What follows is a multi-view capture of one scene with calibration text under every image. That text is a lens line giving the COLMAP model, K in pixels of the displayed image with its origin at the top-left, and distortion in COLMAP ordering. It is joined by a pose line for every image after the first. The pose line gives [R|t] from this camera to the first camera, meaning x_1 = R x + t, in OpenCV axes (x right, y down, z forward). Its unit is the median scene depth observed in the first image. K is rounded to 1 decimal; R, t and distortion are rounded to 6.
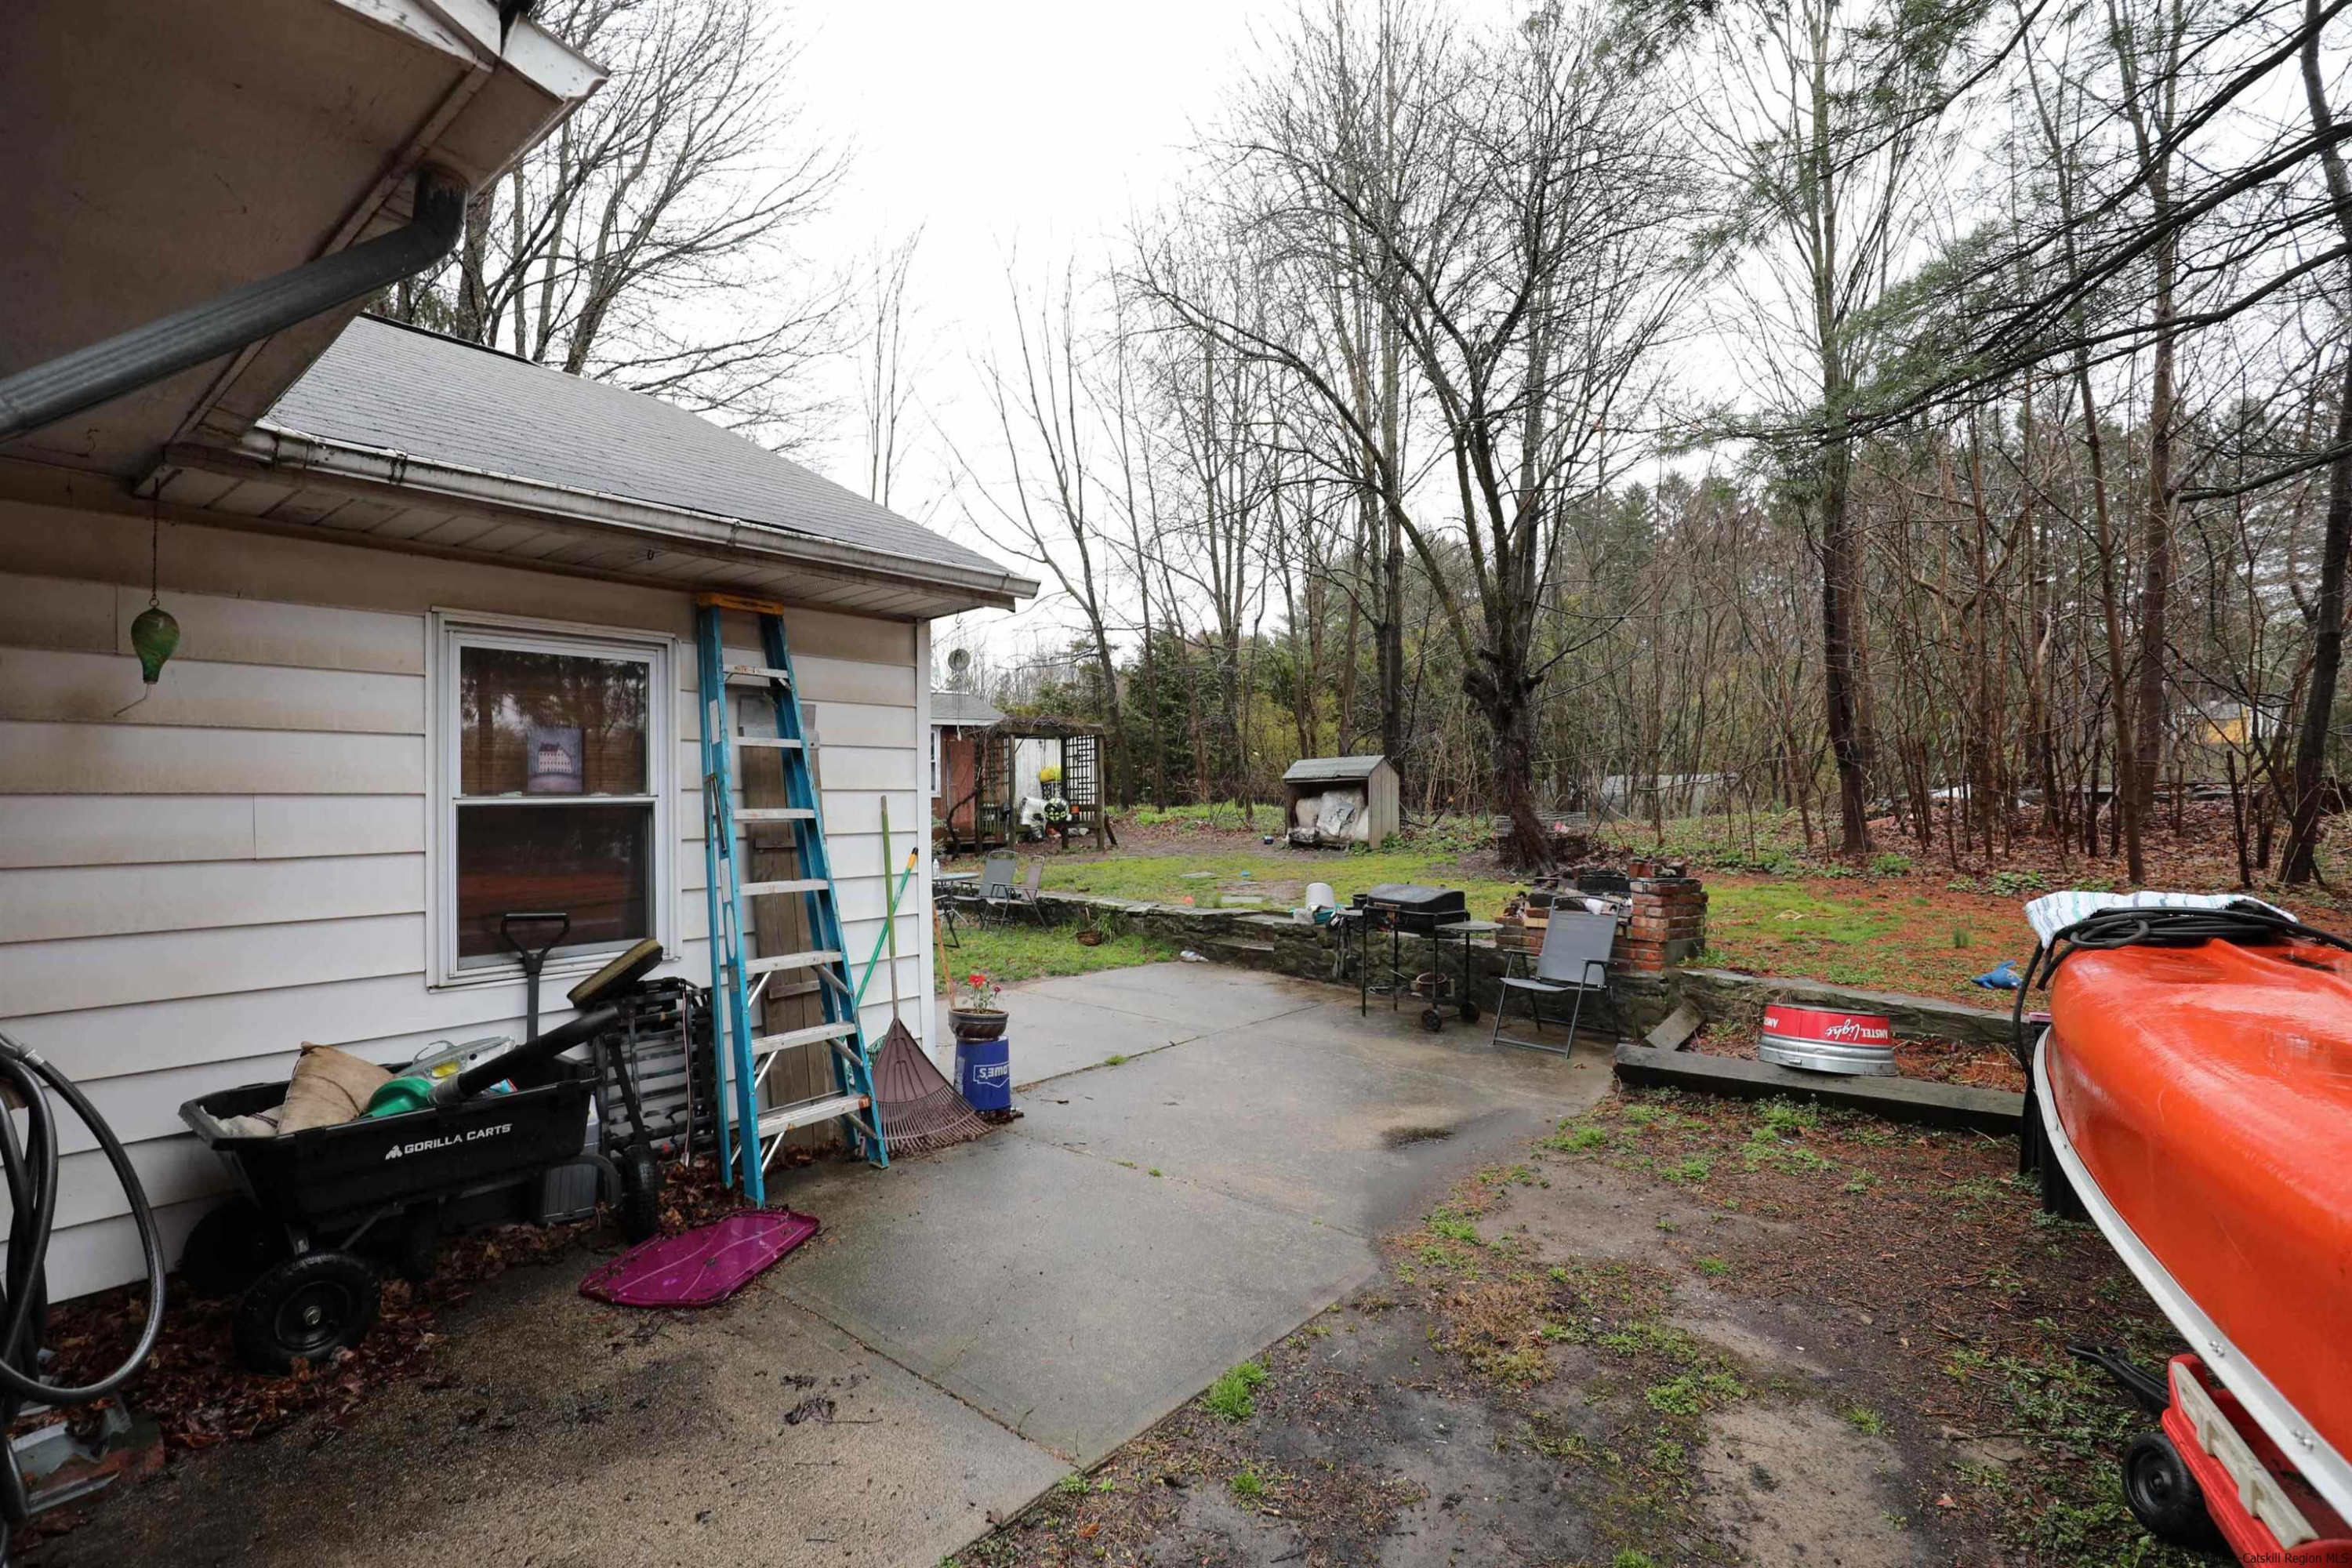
lens RADIAL K [[1092.8, 0, 1169.2], [0, 1092.8, 791.4], [0, 0, 1]] dist [0.002662, -0.000034]
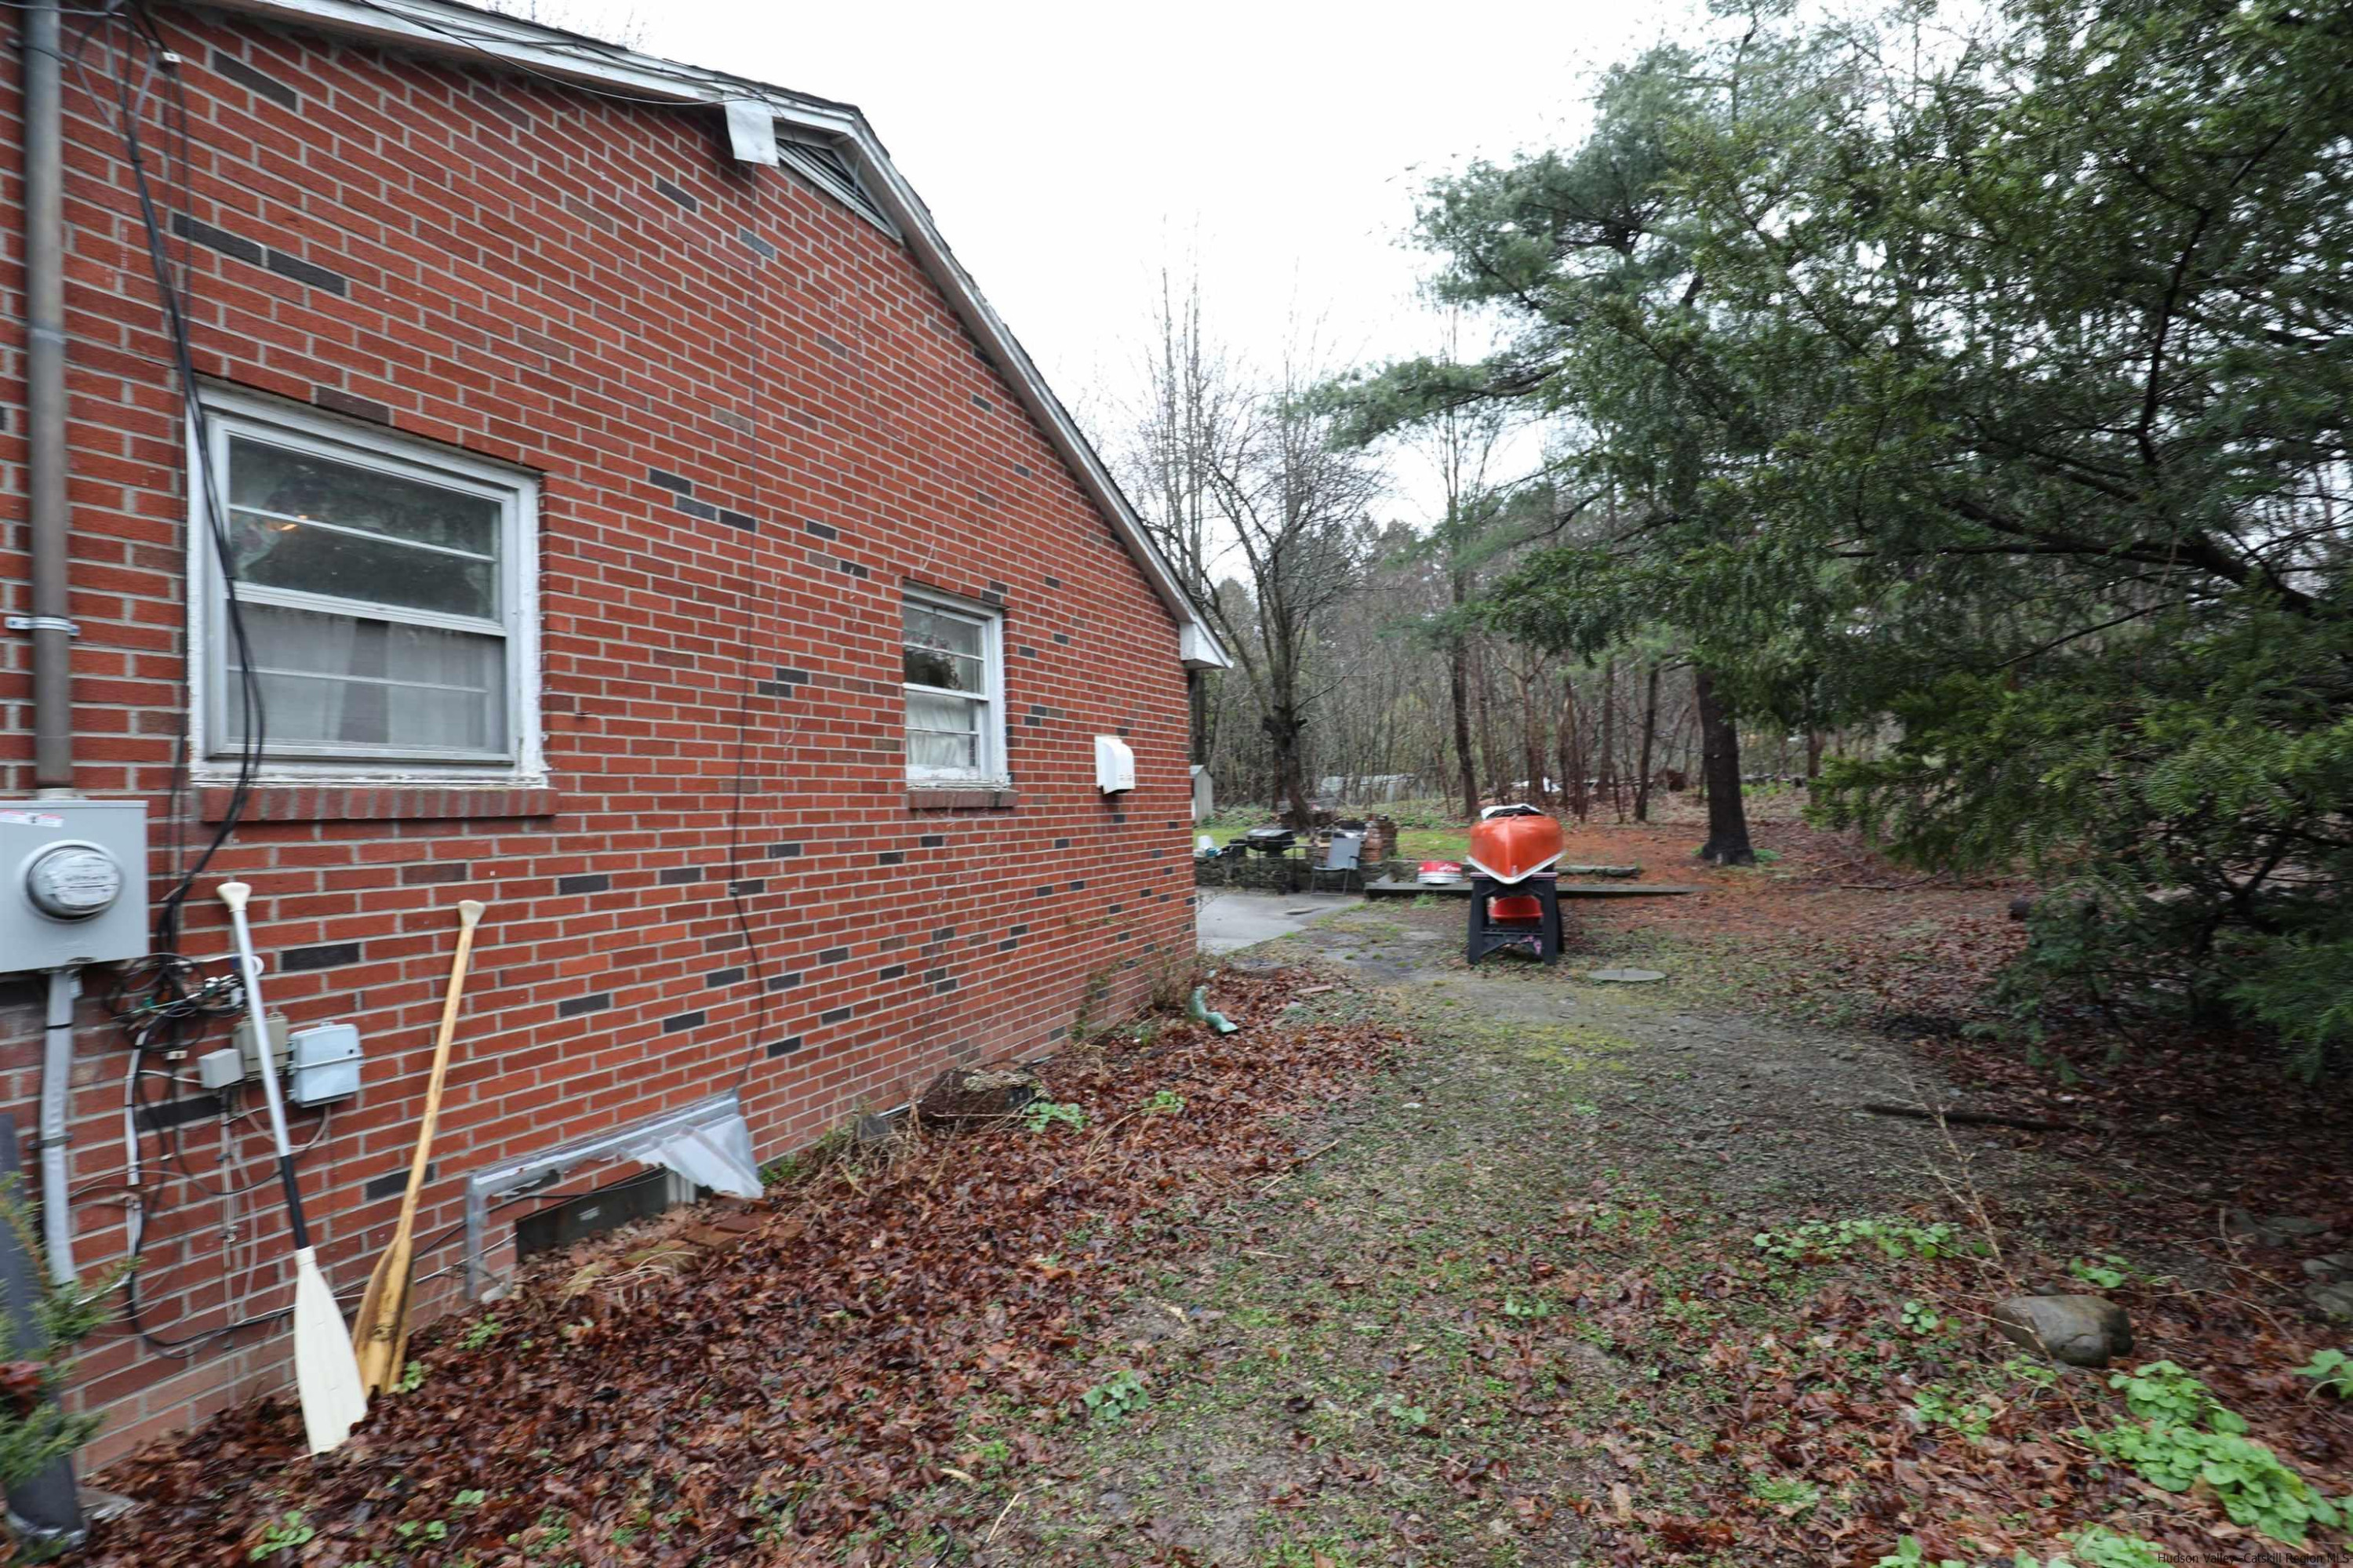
lens RADIAL K [[1093.3, 0, 1172.2], [0, 1093.3, 780.5], [0, 0, 1]] dist [0.002662, -0.000034]
pose [[0.967038, -0.019724, 0.253866, -0.512643], [0.024199, 0.999602, -0.014516, 0.018797], [-0.253479, 0.020181, 0.967130, -1.035703]]
